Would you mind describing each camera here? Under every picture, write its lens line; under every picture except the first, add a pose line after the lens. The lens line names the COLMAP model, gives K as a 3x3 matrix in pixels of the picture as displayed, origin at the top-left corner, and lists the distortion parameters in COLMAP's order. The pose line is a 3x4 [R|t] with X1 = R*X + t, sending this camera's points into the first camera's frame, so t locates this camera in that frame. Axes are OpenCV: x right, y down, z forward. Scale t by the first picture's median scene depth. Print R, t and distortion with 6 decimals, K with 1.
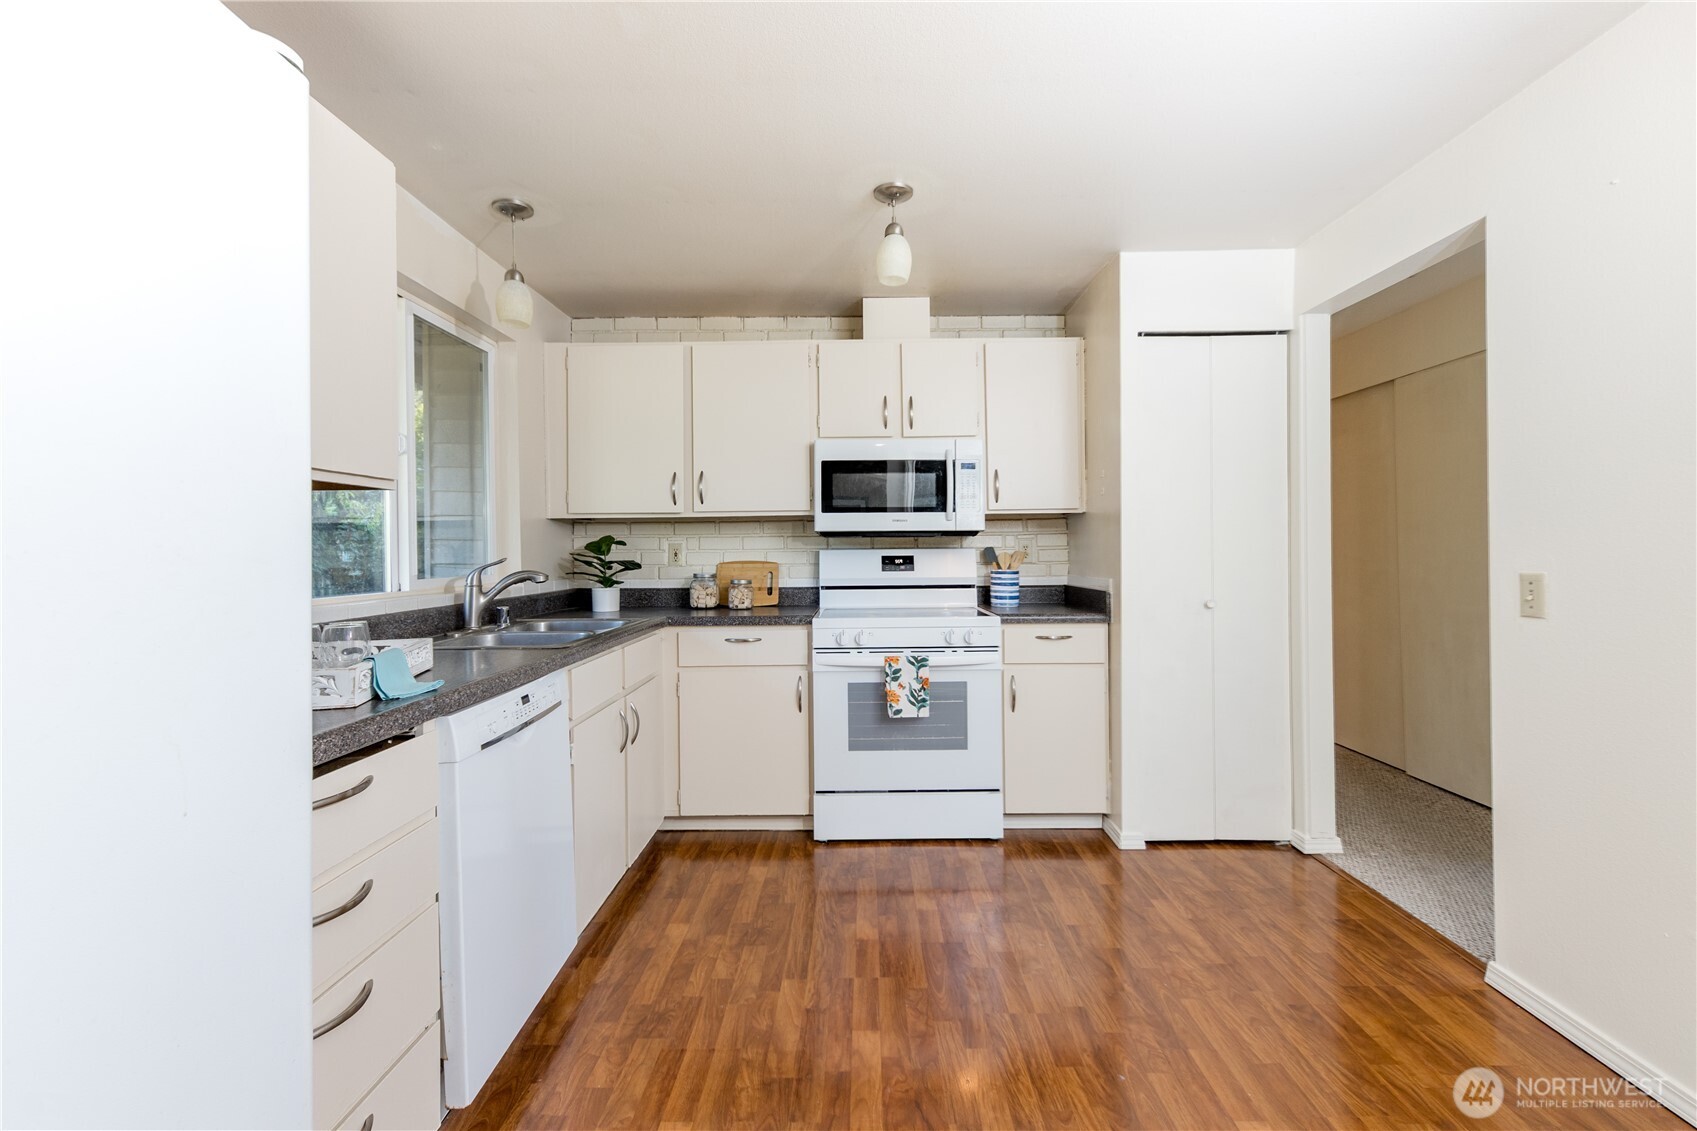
lens RADIAL K [[719.6, 0, 849.9], [0, 719.6, 551.0], [0, 0, 1]] dist [-0.000456, 0.000204]
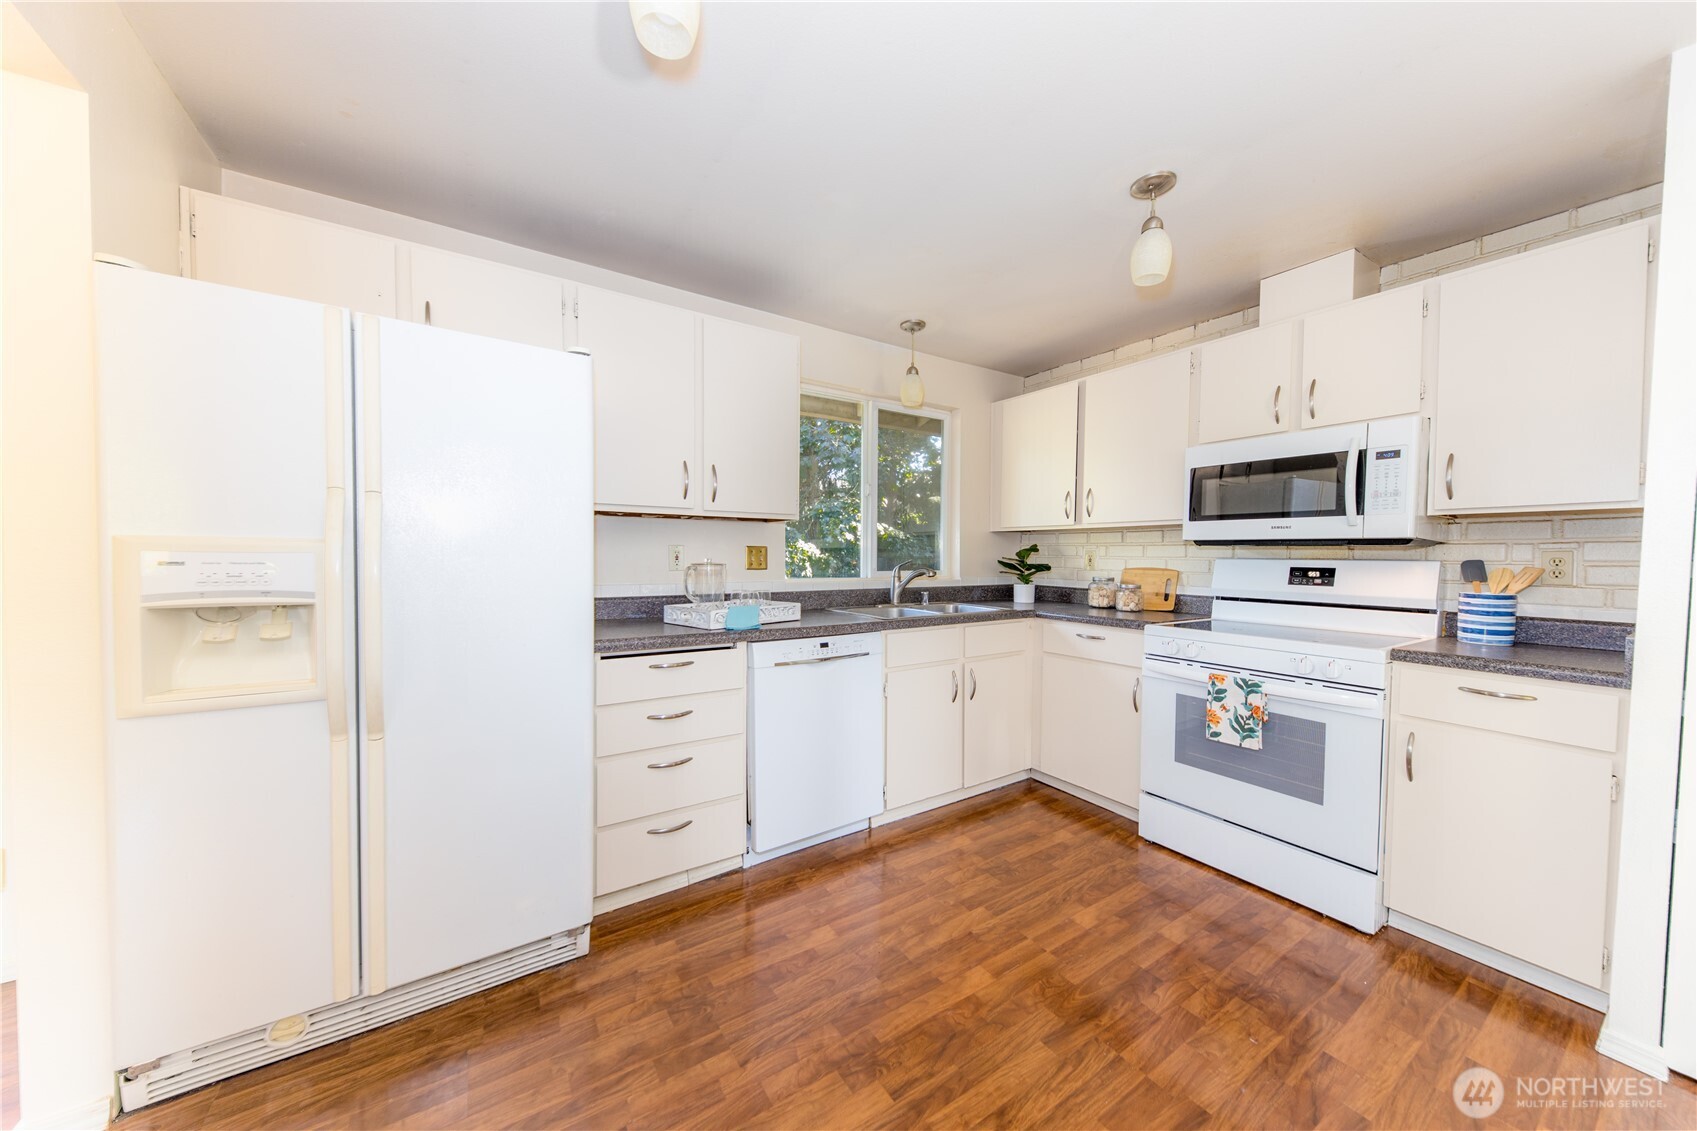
lens RADIAL K [[571.6, 0, 848.7], [0, 571.6, 571.7], [0, 0, 1]] dist [0.000018, -0.000163]
pose [[0.555369, 0.040382, -0.830623, 0.387068], [-0.014331, 0.999137, 0.038992, -0.008578], [0.831480, -0.009751, 0.555469, 0.184143]]
